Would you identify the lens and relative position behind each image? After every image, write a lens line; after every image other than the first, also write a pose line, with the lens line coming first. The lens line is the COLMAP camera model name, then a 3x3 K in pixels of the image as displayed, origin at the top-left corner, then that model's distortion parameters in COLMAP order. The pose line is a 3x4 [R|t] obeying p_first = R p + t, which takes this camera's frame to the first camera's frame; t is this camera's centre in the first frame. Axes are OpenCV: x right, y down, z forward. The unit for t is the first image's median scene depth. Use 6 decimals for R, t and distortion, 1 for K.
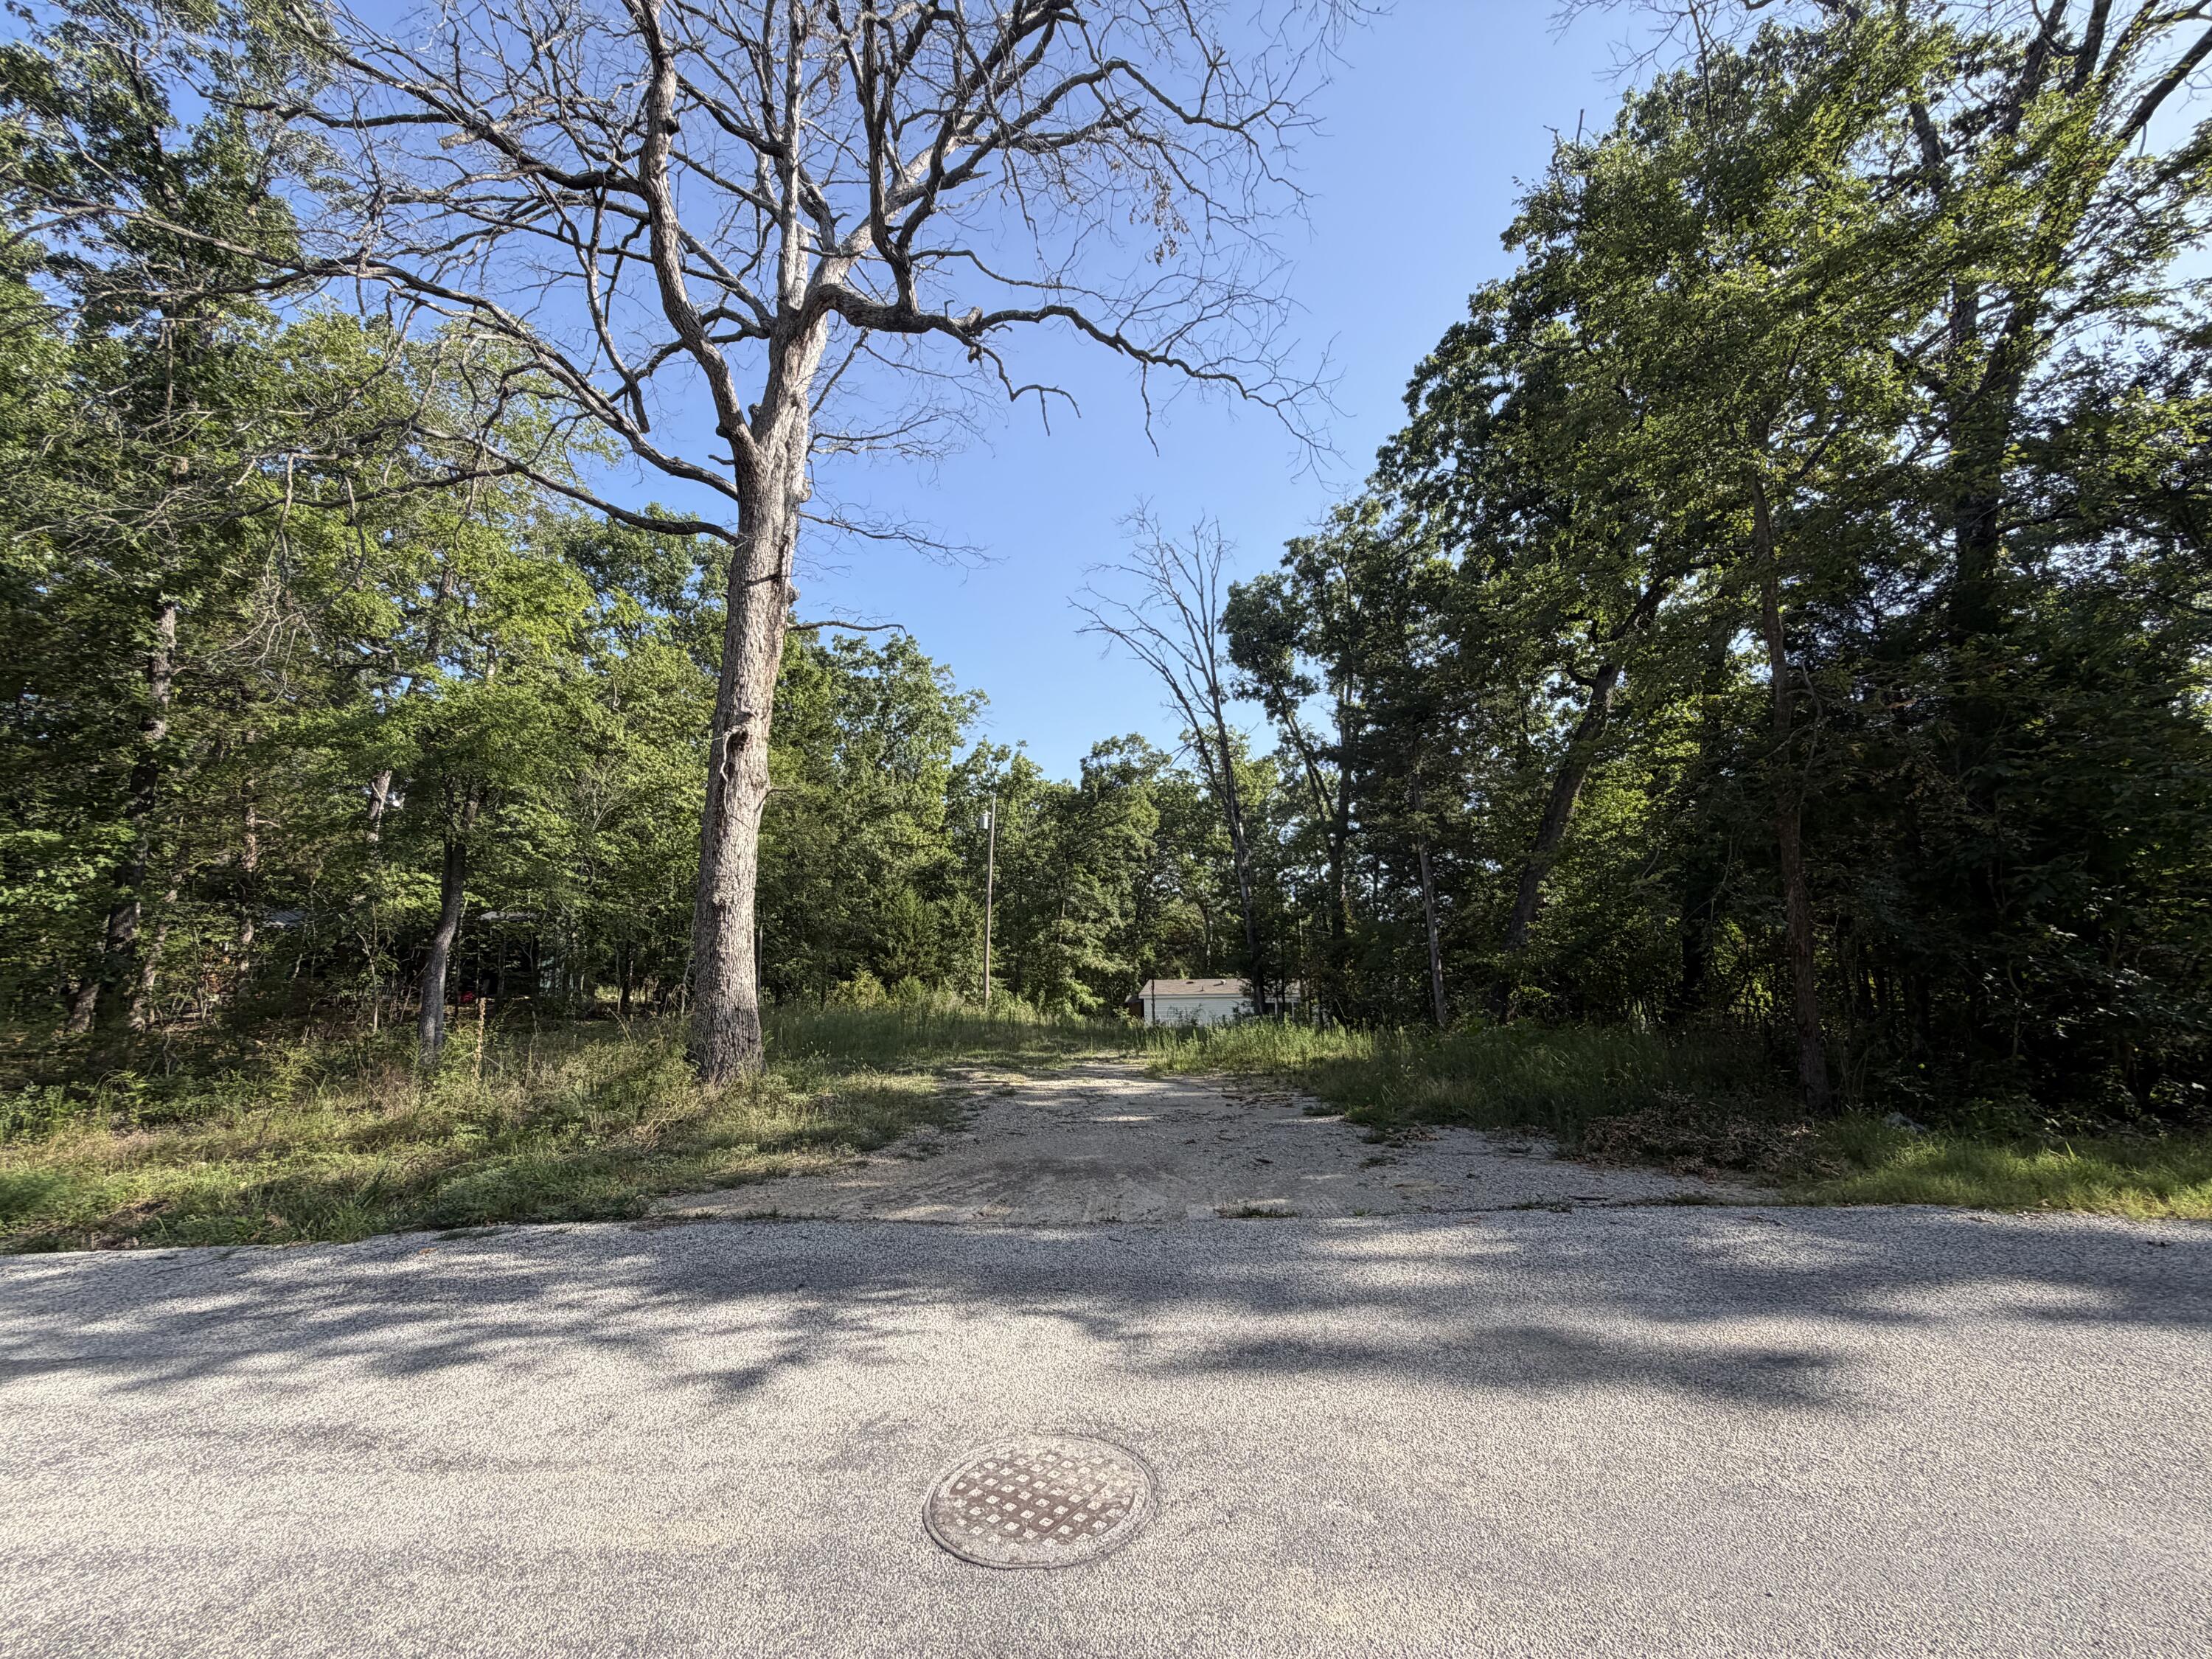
lens RADIAL K [[888.8, 0, 1106.0], [0, 888.8, 829.5], [0, 0, 1]] dist [0.000680, -0.000023]
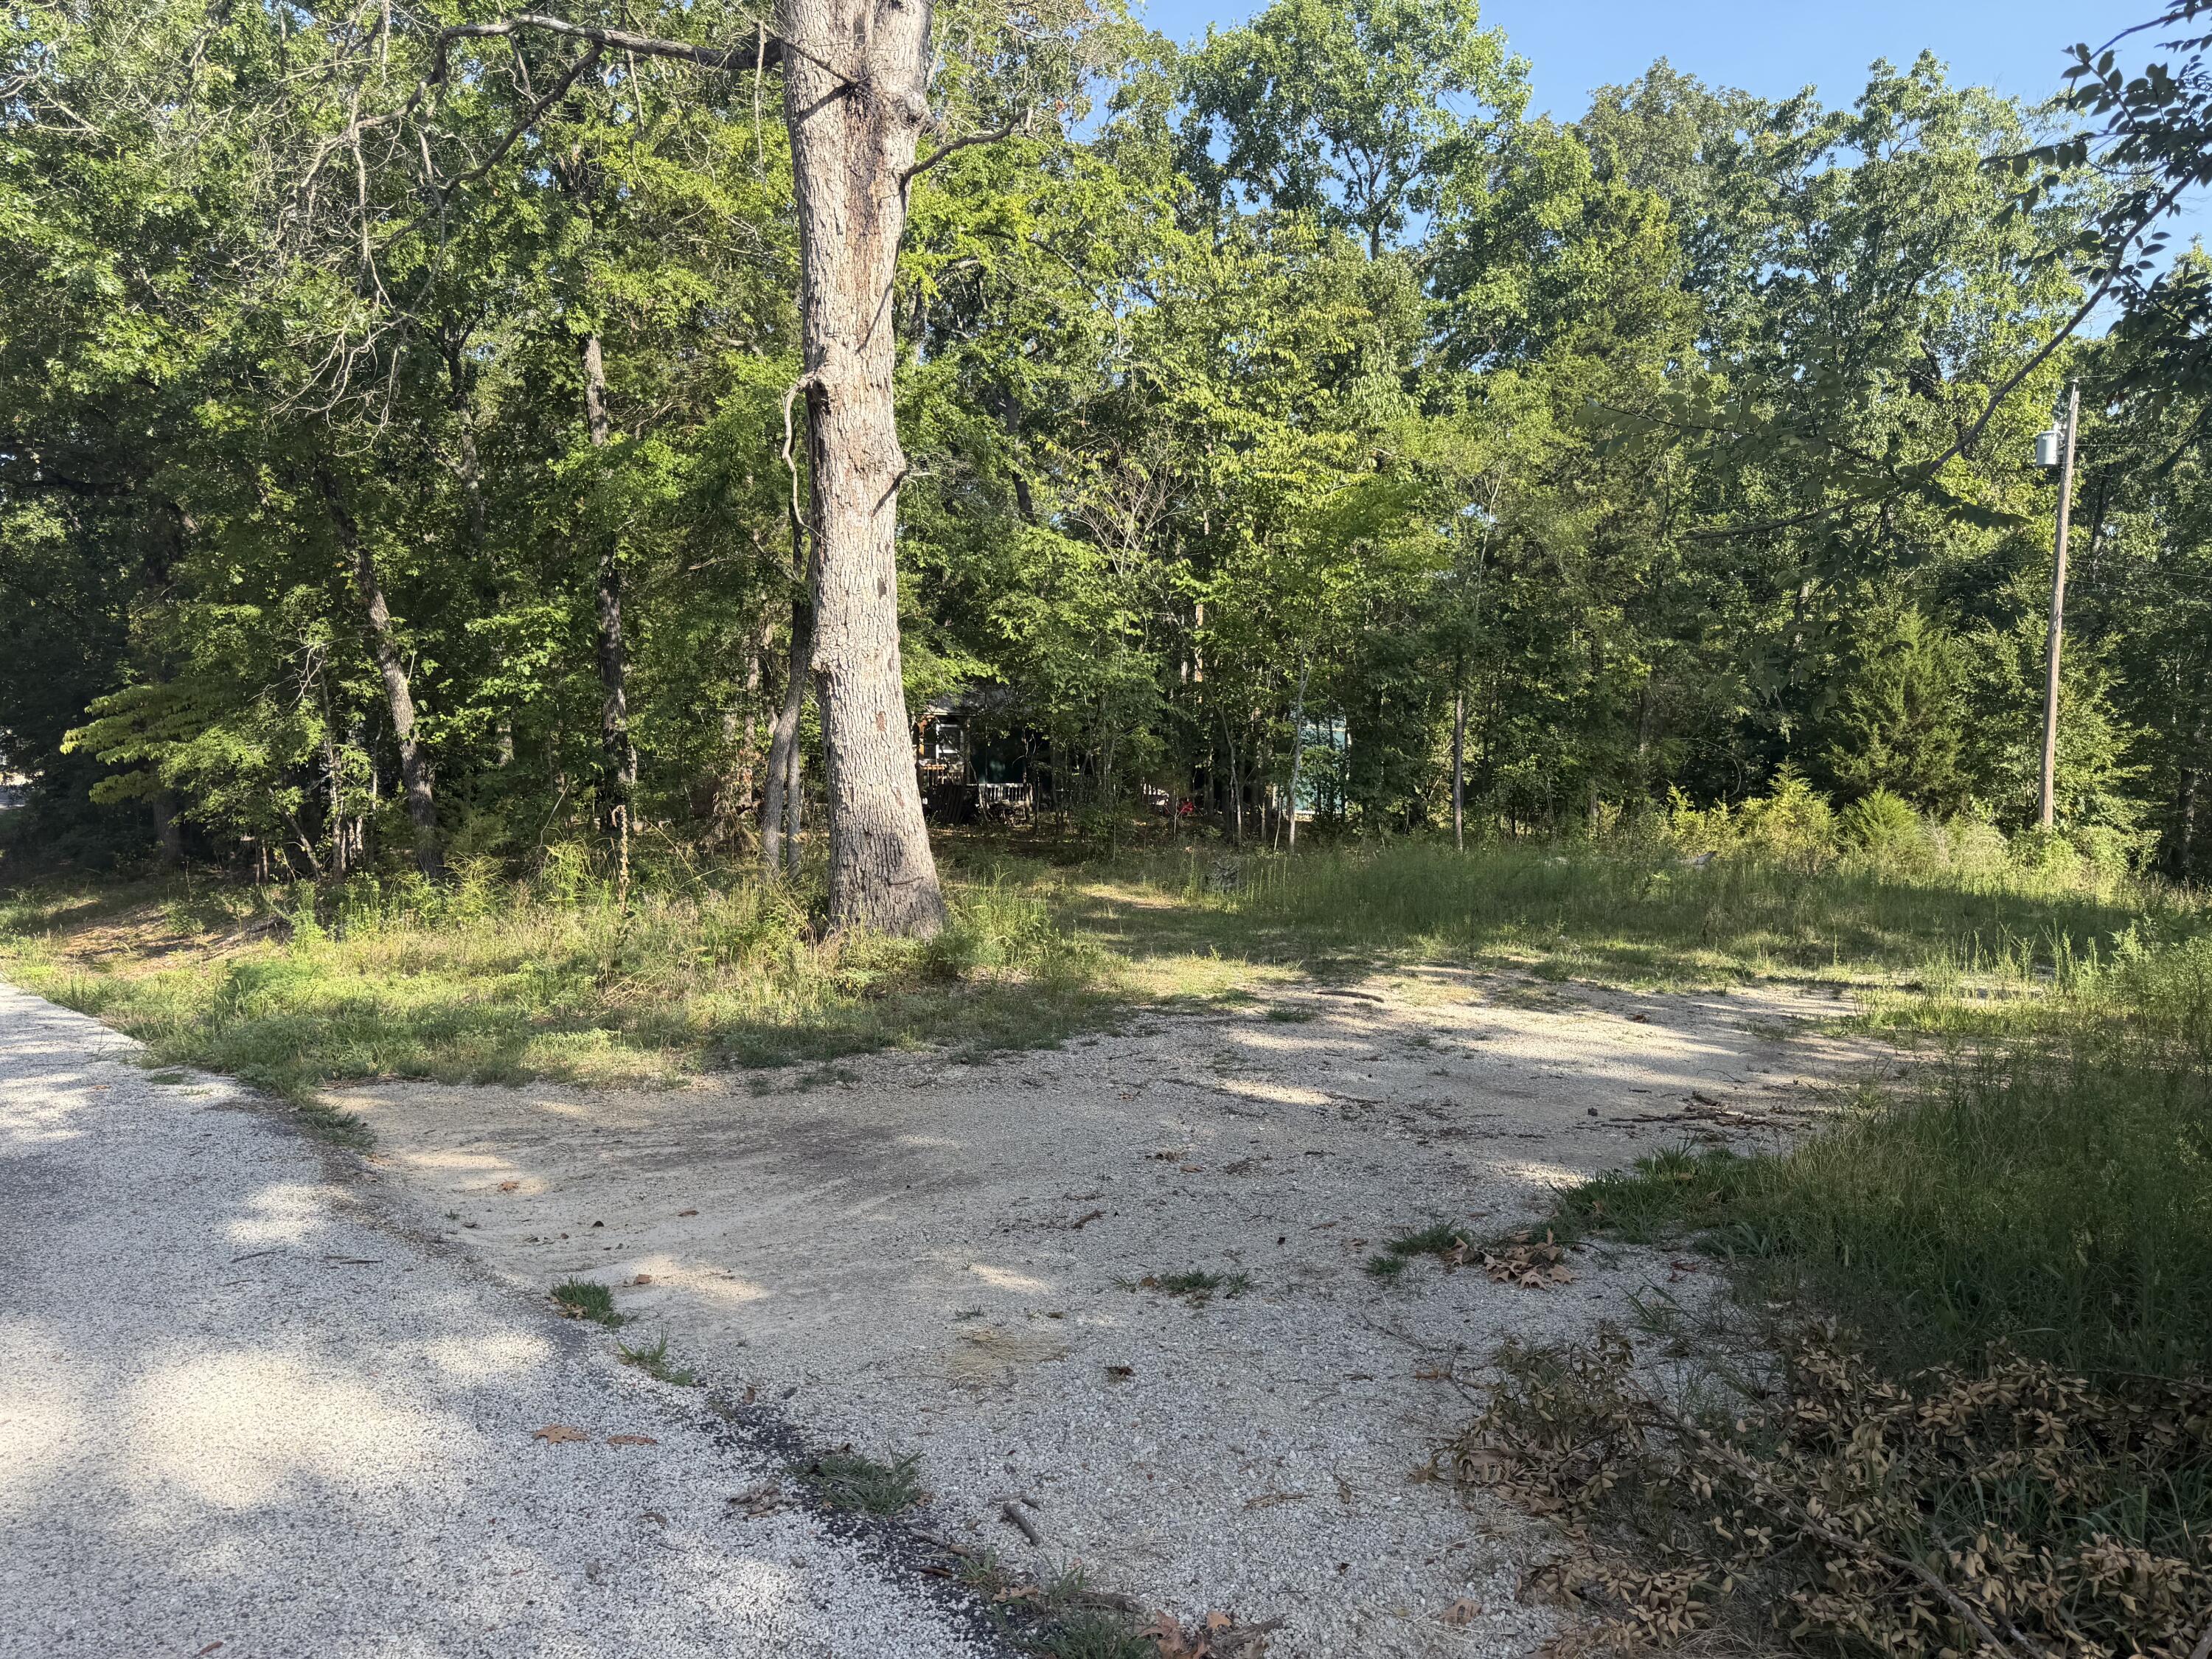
lens RADIAL K [[1590.7, 0, 1106.0], [0, 1590.7, 829.5], [0, 0, 1]] dist [0.004028, 0.002328]
pose [[0.672494, 0.038636, -0.739094, 0.126613], [0.103198, 0.983985, 0.145337, 0.012342], [0.732873, -0.174011, 0.657737, 0.093663]]
